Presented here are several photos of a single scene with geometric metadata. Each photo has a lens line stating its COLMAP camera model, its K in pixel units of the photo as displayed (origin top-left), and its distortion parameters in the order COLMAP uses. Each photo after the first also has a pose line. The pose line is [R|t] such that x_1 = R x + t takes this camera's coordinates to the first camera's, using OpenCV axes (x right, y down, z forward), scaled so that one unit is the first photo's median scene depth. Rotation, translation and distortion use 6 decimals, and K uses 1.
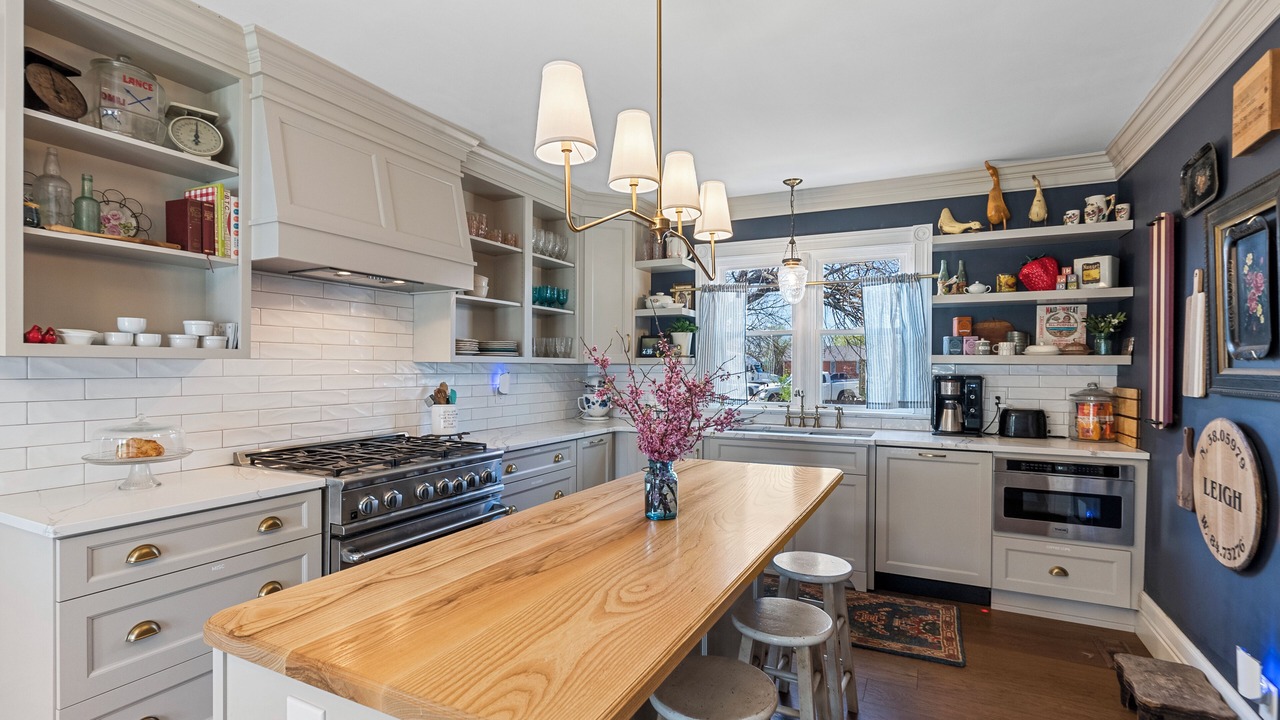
lens RADIAL K [[592.4, 0, 635.3], [0, 592.4, 373.4], [0, 0, 1]] dist [-0.003279, 0.000094]
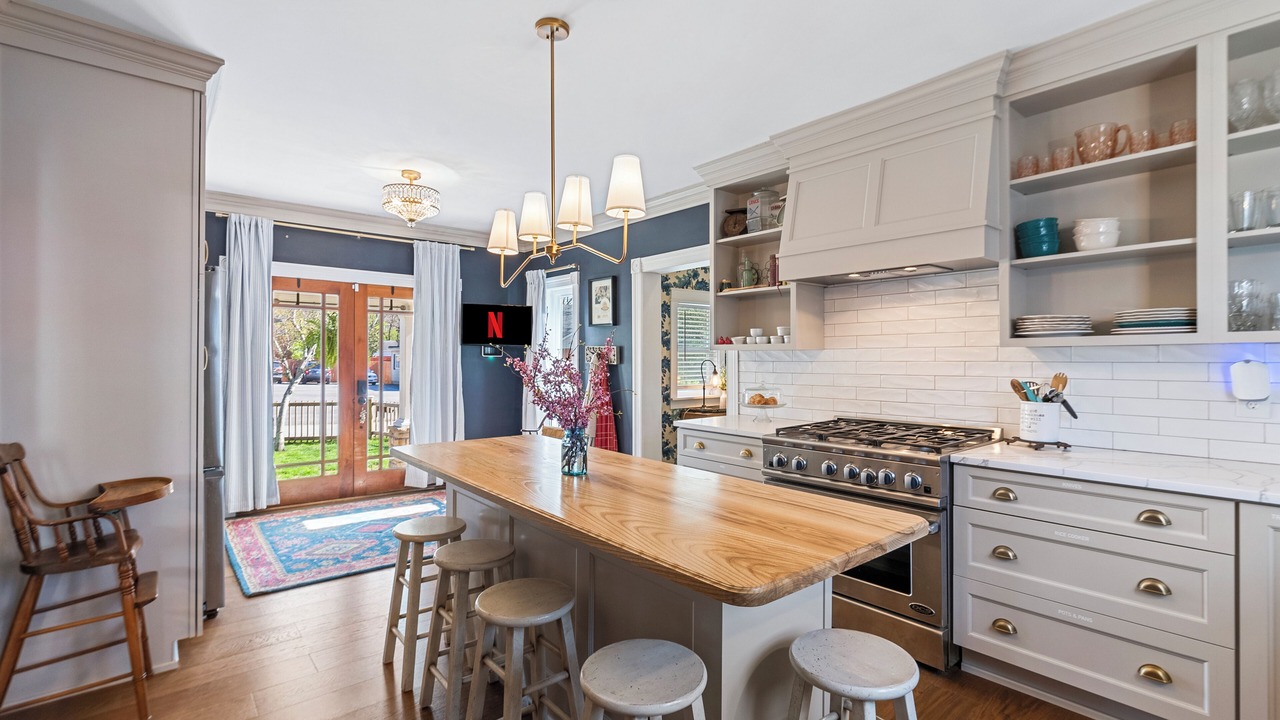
lens RADIAL K [[583.3, 0, 640.0], [0, 583.3, 360.0], [0, 0, 1]] dist [-0.003176, -0.000537]
pose [[-0.385376, 0.008342, -0.922722, 0.564019], [-0.003142, 0.999941, 0.010352, -0.007779], [0.922754, 0.006889, -0.385327, 0.793591]]
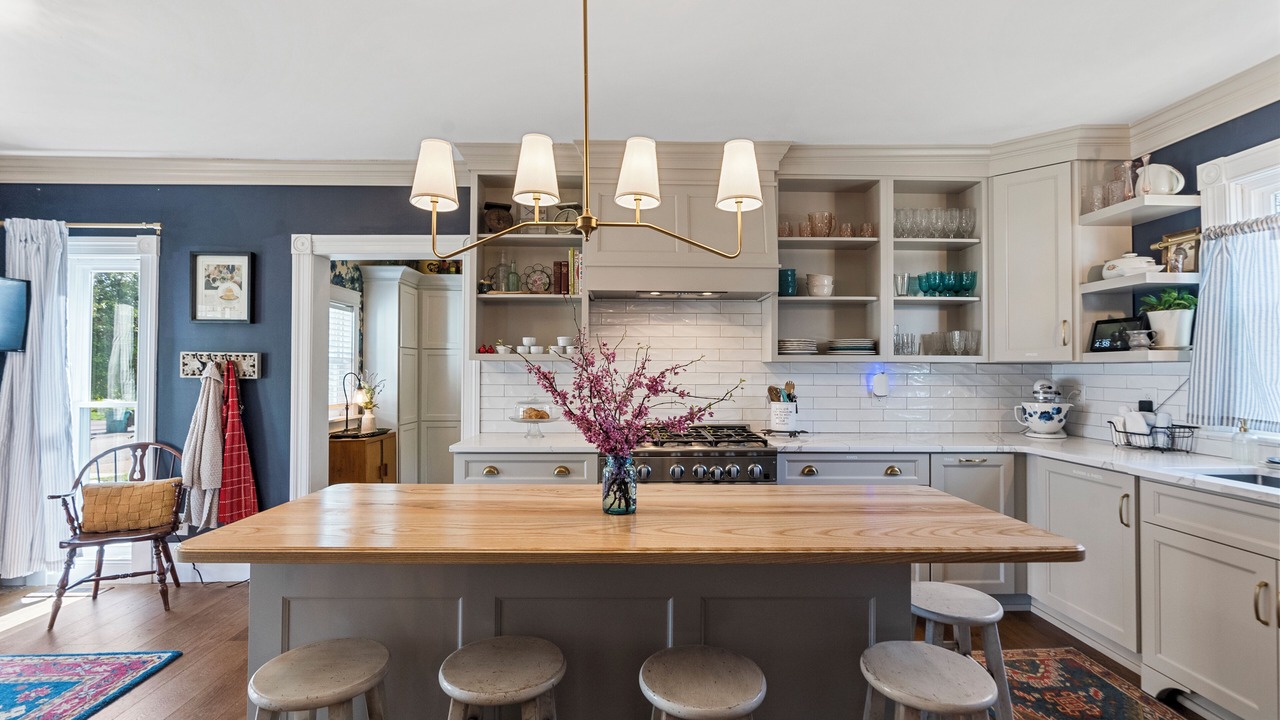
lens RADIAL K [[578.2, 0, 630.9], [0, 578.2, 363.8], [0, 0, 1]] dist [-0.019263, -0.000014]
pose [[0.471380, -0.012762, -0.881838, 0.443985], [-0.010472, 0.999744, -0.020066, 0.007510], [0.881868, 0.018694, 0.471126, 0.273340]]
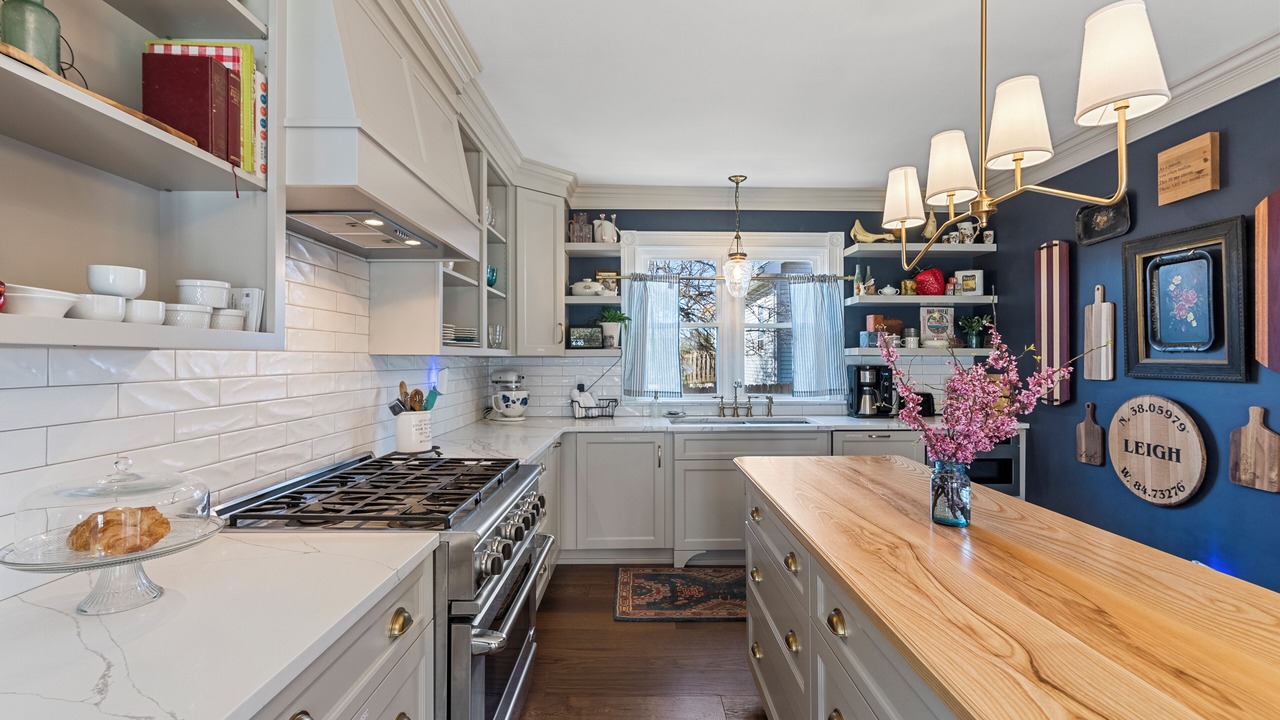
lens RADIAL K [[583.3, 0, 640.0], [0, 583.3, 360.0], [0, 0, 1]] dist [-0.003176, -0.000537]
pose [[0.887529, -0.005683, 0.460716, -0.398367], [0.009474, 0.999938, -0.005916, -0.005016], [-0.460654, 0.009615, 0.887528, 0.207606]]
